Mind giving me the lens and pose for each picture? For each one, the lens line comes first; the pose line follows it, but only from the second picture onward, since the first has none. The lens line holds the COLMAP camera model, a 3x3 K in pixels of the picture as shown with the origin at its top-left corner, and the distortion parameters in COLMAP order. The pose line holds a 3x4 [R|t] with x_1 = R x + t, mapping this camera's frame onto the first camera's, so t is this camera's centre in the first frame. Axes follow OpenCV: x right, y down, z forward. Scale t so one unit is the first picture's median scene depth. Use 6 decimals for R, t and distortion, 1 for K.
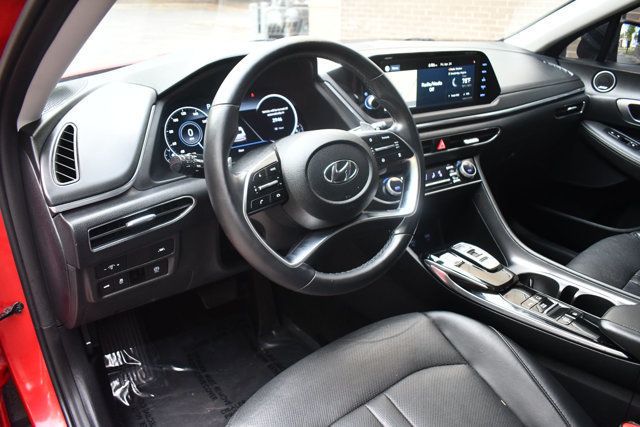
lens RADIAL K [[493.8, 0, 319.2], [0, 493.8, 212.5], [0, 0, 1]] dist [-0.107063, 0.021674]
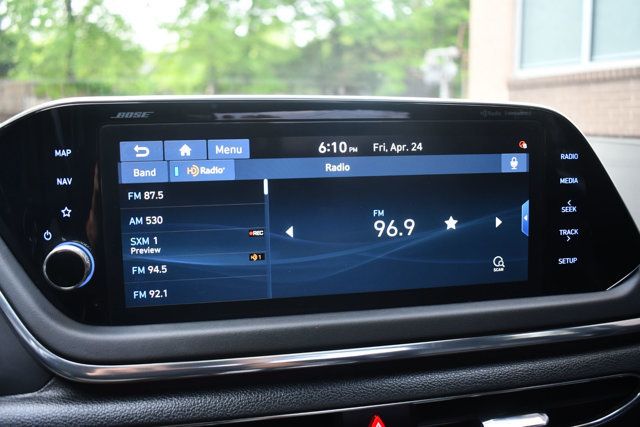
lens RADIAL K [[588.5, 0, 320.0], [0, 588.5, 212.0], [0, 0, 1]] dist [-0.098637, 0.000000]
pose [[0.949270, 0.039030, -0.312031, 0.313062], [-0.124754, 0.957583, -0.259751, -0.168052], [0.288658, 0.285501, 0.913874, 0.658462]]
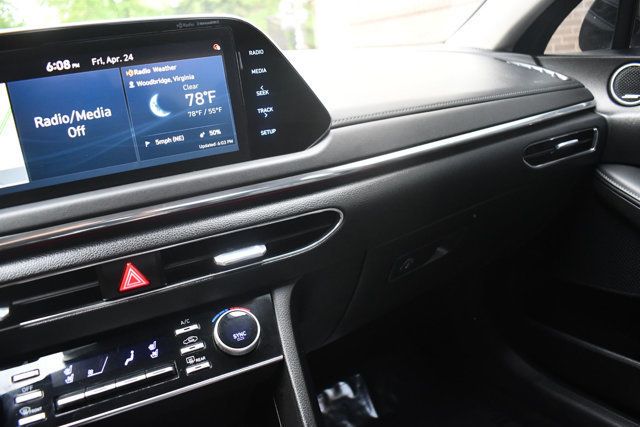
lens RADIAL K [[493.8, 0, 320.0], [0, 493.8, 214.2], [0, 0, 1]] dist [-0.107063, 0.021674]
pose [[0.990389, -0.072751, -0.117635, 0.431848], [0.057230, 0.989819, -0.130321, -0.128873], [0.125918, 0.122336, 0.984469, 0.651406]]
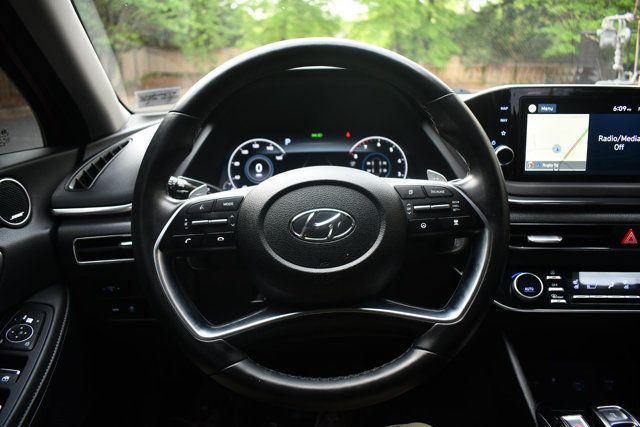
lens RADIAL K [[493.8, 0, 319.8], [0, 493.8, 211.9], [0, 0, 1]] dist [-0.107063, 0.021674]
pose [[0.796616, 0.131778, -0.589947, 0.283650], [-0.230725, 0.968346, -0.095250, -0.023182], [0.558721, 0.211993, 0.801804, 0.300146]]
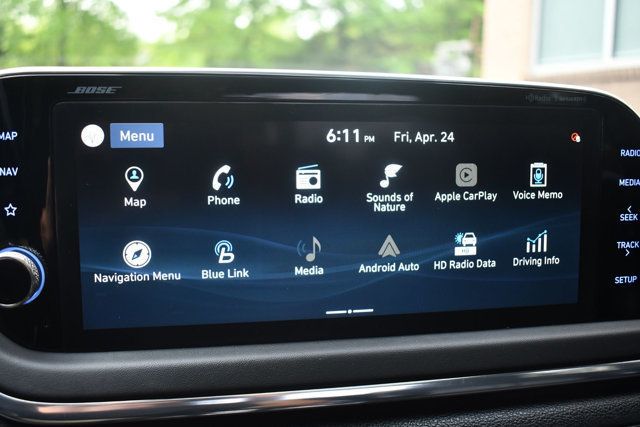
lens RADIAL K [[619.7, 0, 320.6], [0, 619.7, 211.4], [0, 0, 1]] dist [-0.093466, 0.000000]
pose [[0.947679, 0.054955, -0.314460, 0.295985], [-0.142362, 0.954445, -0.262235, -0.181187], [0.285724, 0.293282, 0.912331, 0.701597]]
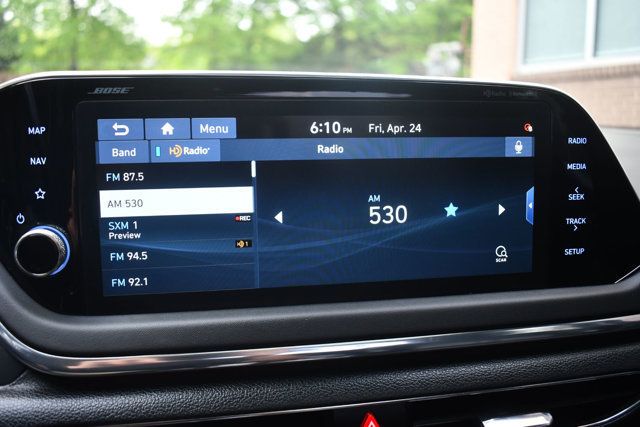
lens RADIAL K [[588.5, 0, 320.6], [0, 588.5, 212.2], [0, 0, 1]] dist [-0.098637, 0.000000]
pose [[0.948402, 0.049207, -0.313230, 0.312103], [-0.132771, 0.958735, -0.251395, -0.168667], [0.287934, 0.280011, 0.915799, 0.679742]]
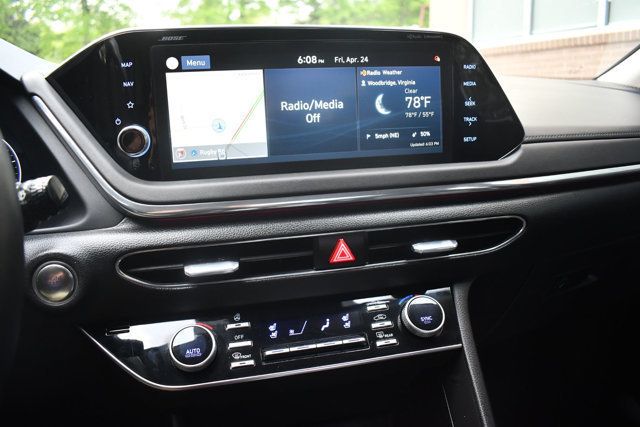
lens RADIAL K [[493.8, 0, 318.4], [0, 493.8, 213.9], [0, 0, 1]] dist [-0.107063, 0.021674]
pose [[0.957732, 0.039961, -0.284872, 0.344818], [-0.093406, 0.979844, -0.176582, -0.094257], [0.272073, 0.195727, 0.942161, 0.596727]]
